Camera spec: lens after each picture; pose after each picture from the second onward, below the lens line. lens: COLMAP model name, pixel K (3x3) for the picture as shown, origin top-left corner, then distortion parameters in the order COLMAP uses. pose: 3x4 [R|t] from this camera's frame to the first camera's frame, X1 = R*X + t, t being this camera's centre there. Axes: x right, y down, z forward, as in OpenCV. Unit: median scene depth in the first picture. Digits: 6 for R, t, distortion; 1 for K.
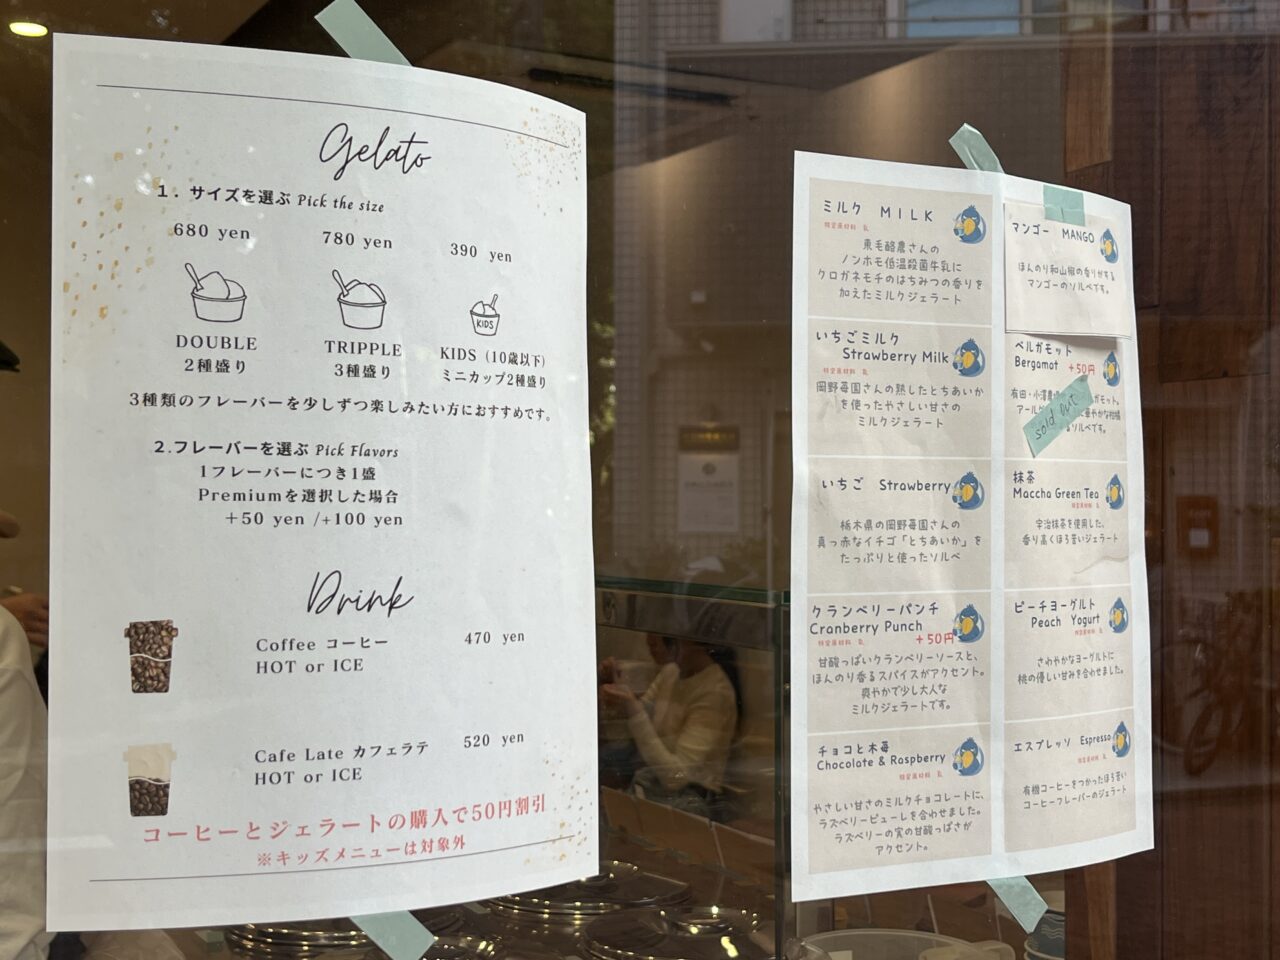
lens RADIAL K [[1705.2, 0, 640.5], [0, 1705.2, 482.8], [0, 0, 1]] dist [0.004791, 0.000000]
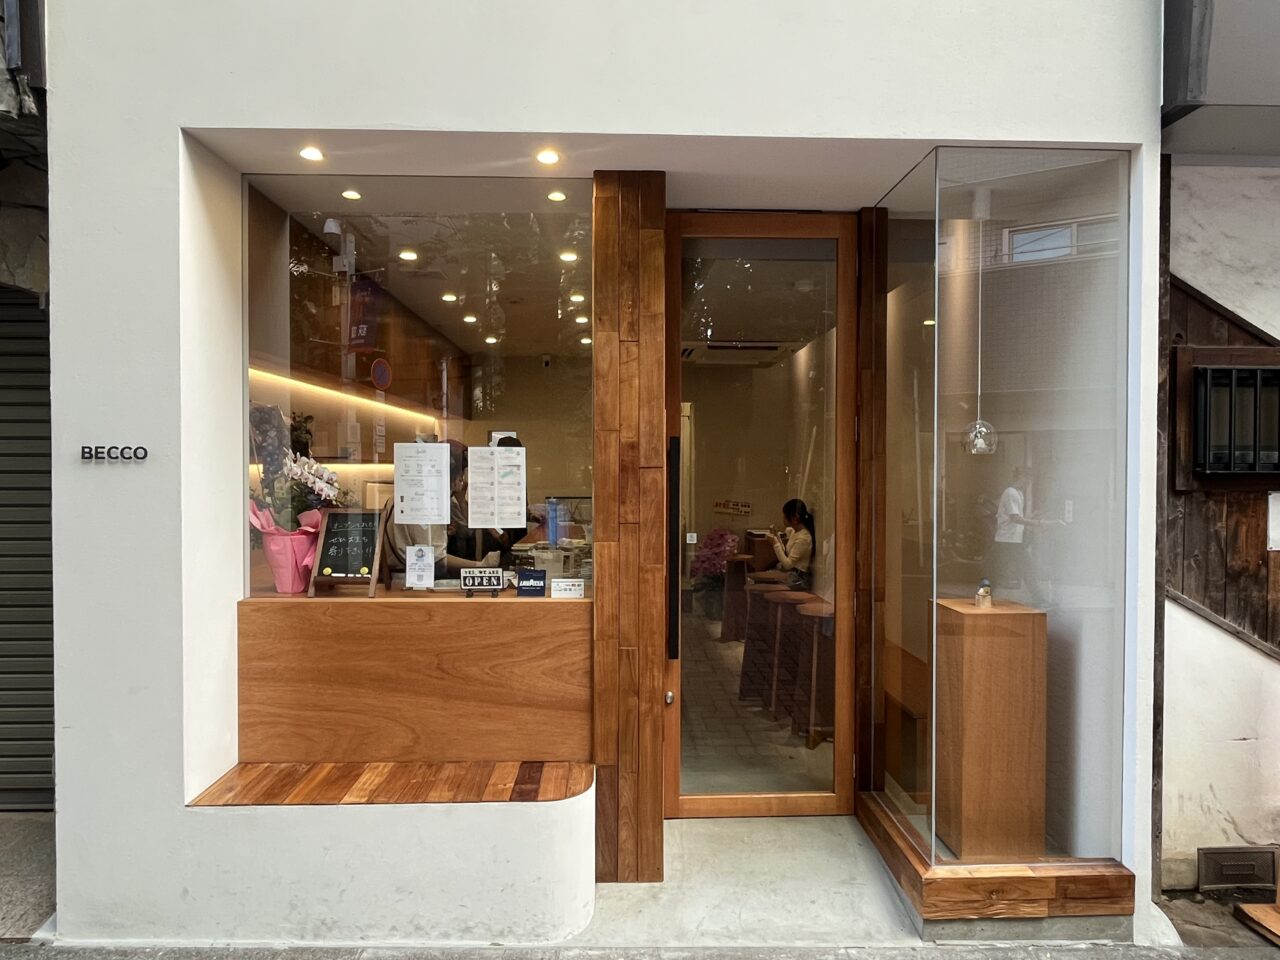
lens RADIAL K [[785.1, 0, 639.2], [0, 785.1, 476.9], [0, 0, 1]] dist [-0.000576, 0.000015]
pose [[0.899321, 0.006984, -0.437234, 2.624370], [0.004965, 0.999645, 0.026180, -0.131370], [0.437261, -0.025715, 0.898967, -2.288182]]
